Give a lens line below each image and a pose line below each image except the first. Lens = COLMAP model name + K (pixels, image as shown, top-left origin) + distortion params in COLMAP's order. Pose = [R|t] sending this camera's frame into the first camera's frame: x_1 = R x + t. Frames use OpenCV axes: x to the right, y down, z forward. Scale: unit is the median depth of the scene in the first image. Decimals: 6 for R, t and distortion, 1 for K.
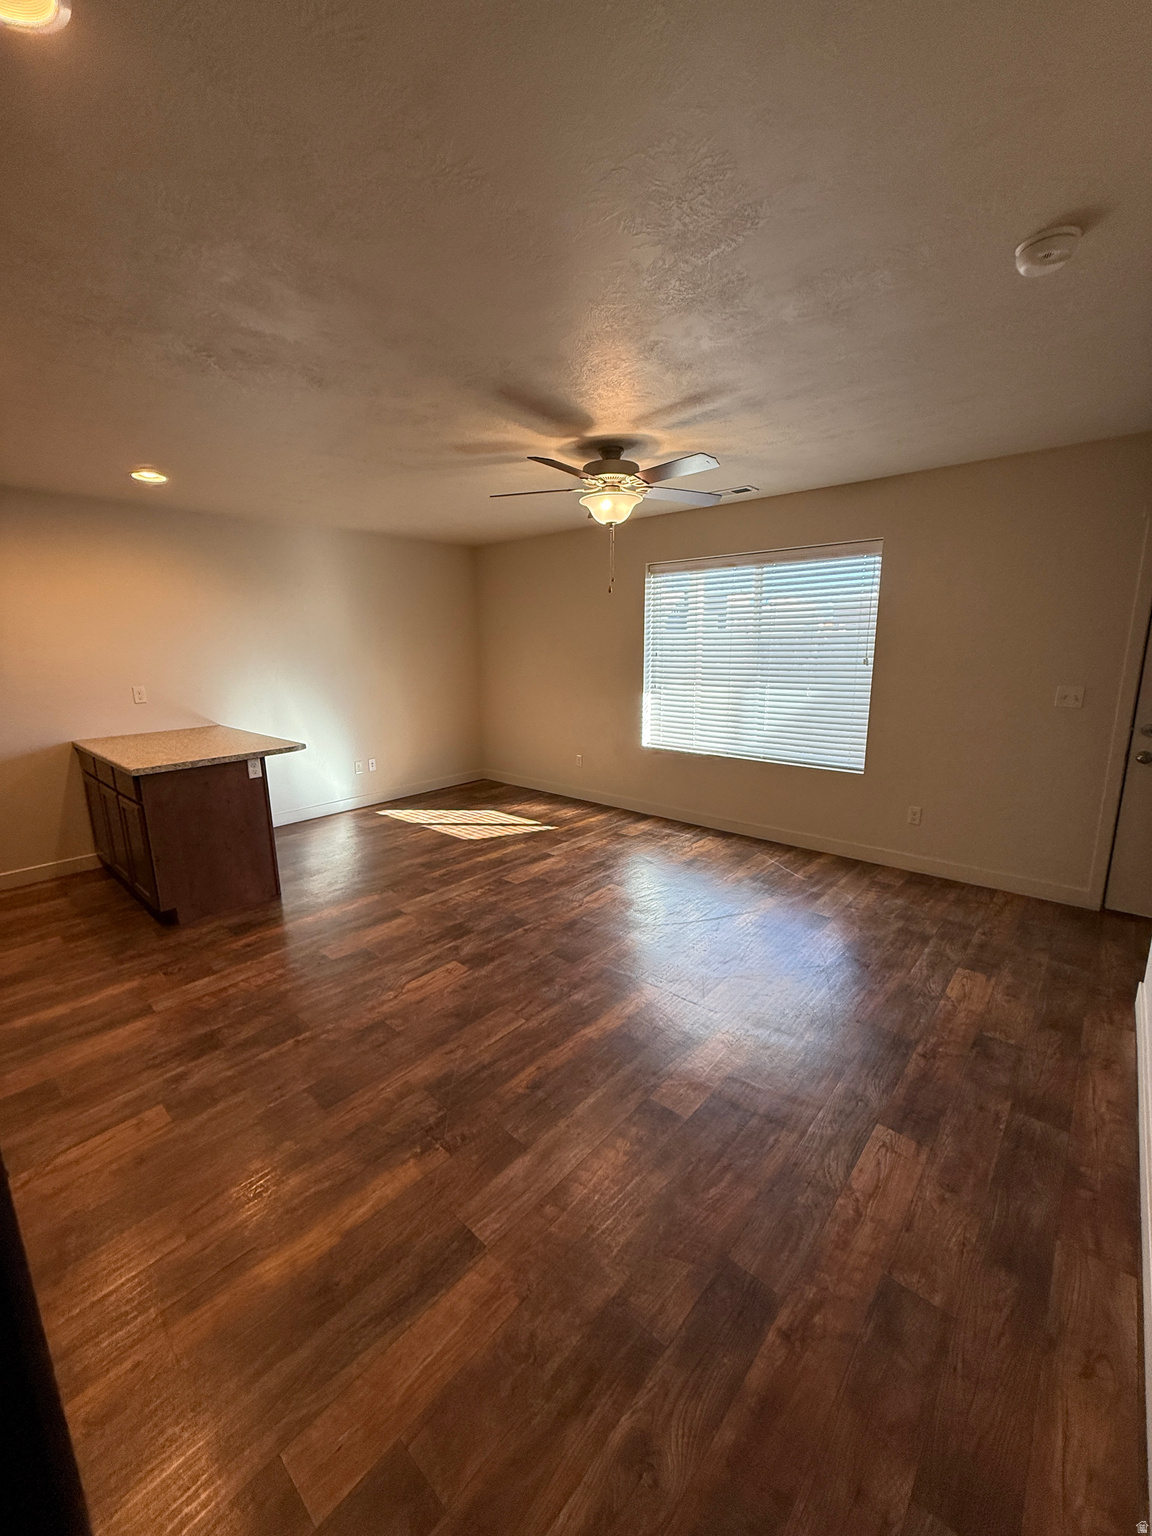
lens RADIAL K [[609.7, 0, 574.9], [0, 609.7, 753.1], [0, 0, 1]] dist [-0.001772, -0.000008]
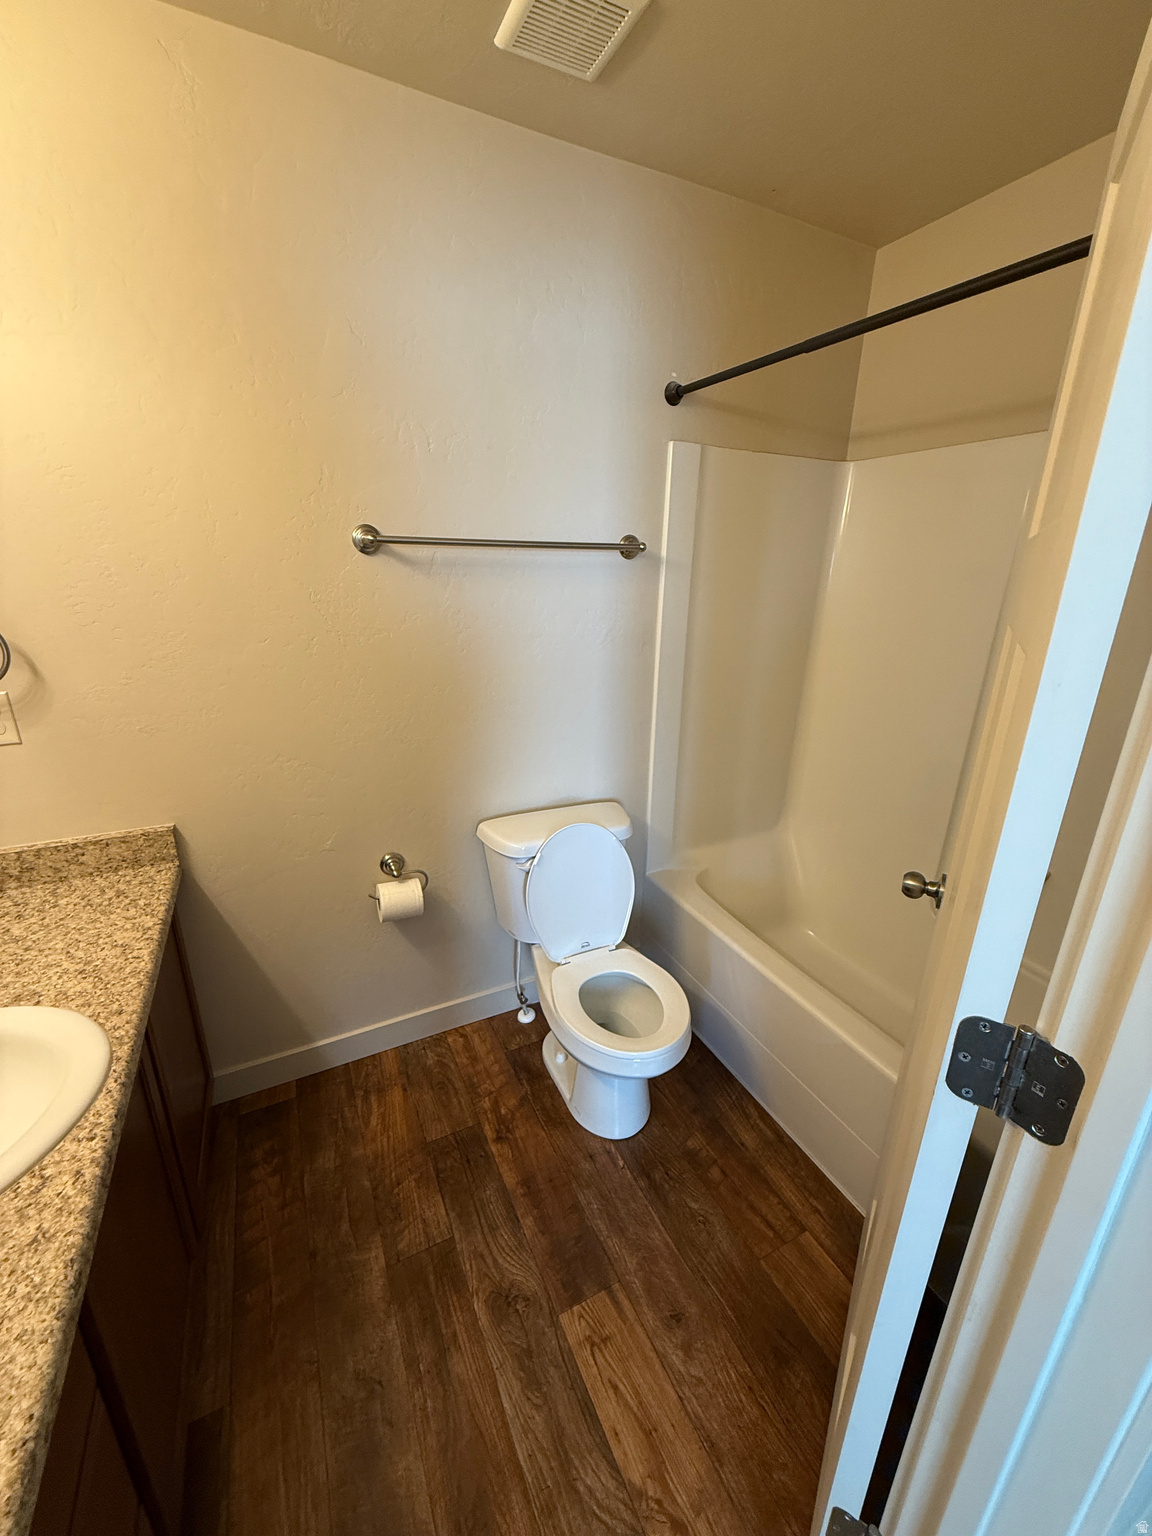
lens RADIAL K [[609.7, 0, 576.4], [0, 609.7, 761.9], [0, 0, 1]] dist [-0.001772, -0.000008]
pose [[0.370131, -0.274922, 0.887367, -0.497913], [0.152156, 0.960248, 0.234036, -0.050486], [-0.916434, 0.048395, 0.397249, 0.330866]]
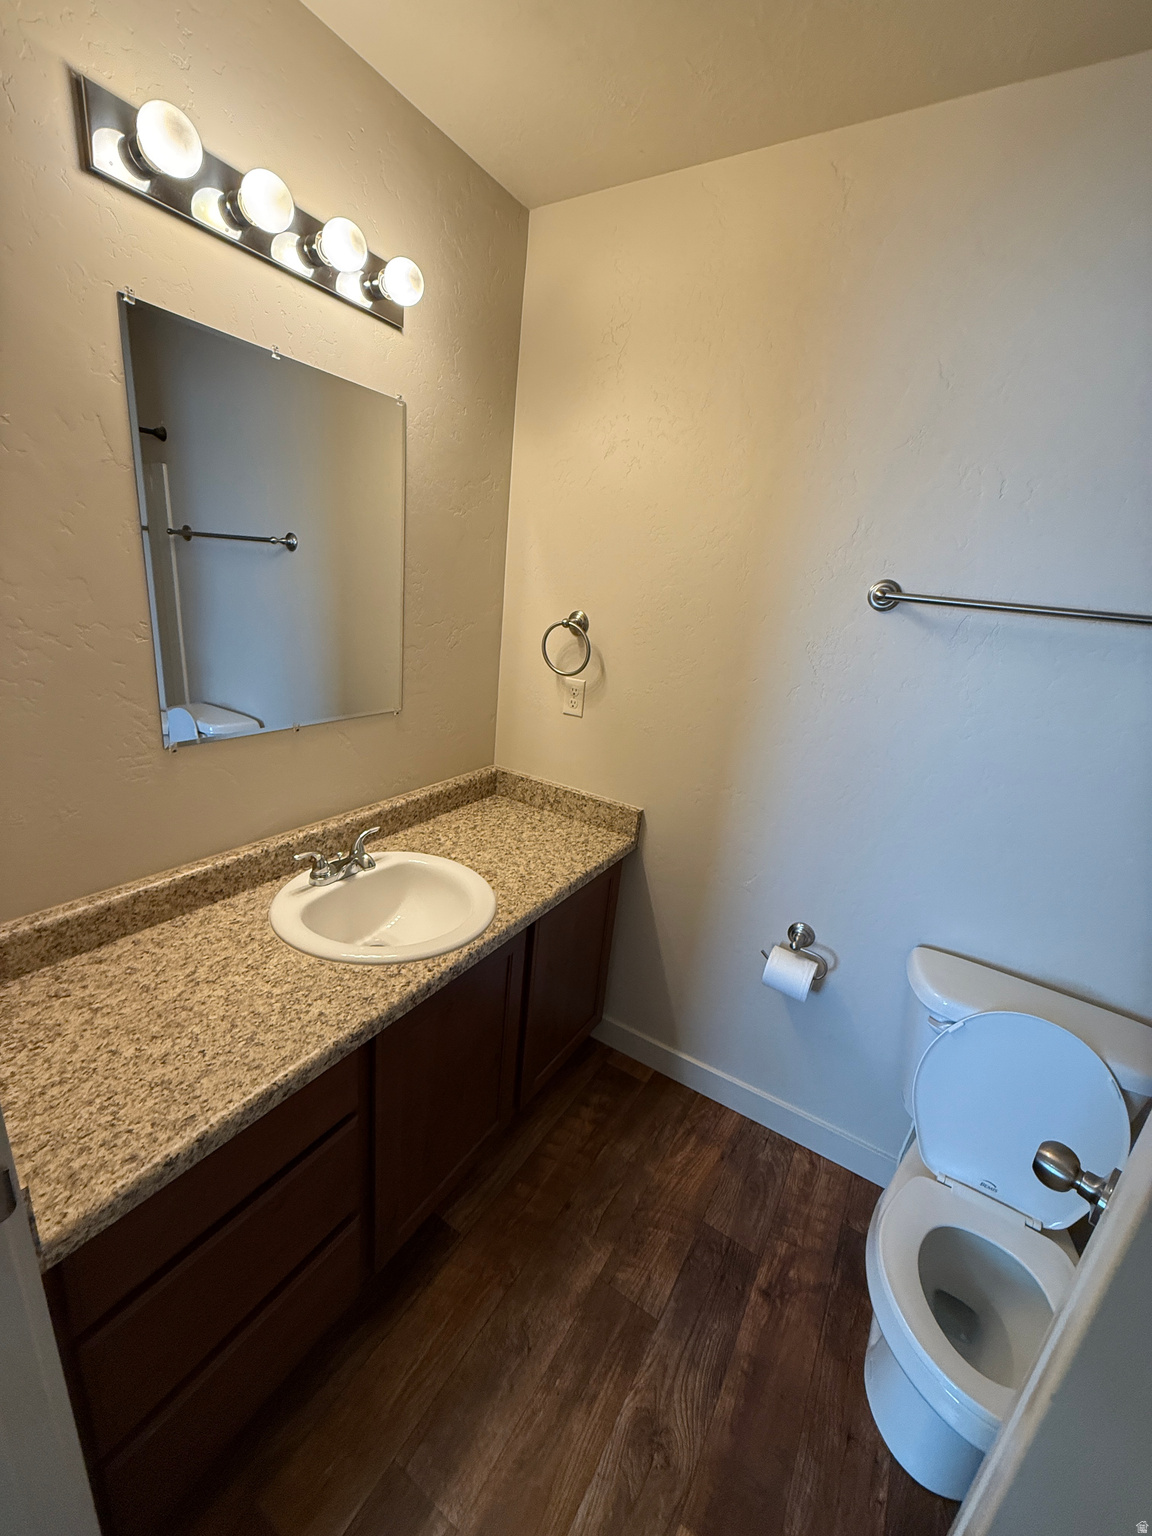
lens RADIAL K [[609.7, 0, 575.0], [0, 609.7, 762.9], [0, 0, 1]] dist [-0.001772, -0.000008]
pose [[0.979493, 0.047487, 0.195805, -0.225230], [-0.070605, 0.991102, 0.112832, -0.037738], [-0.188704, -0.124343, 0.974130, 0.164071]]
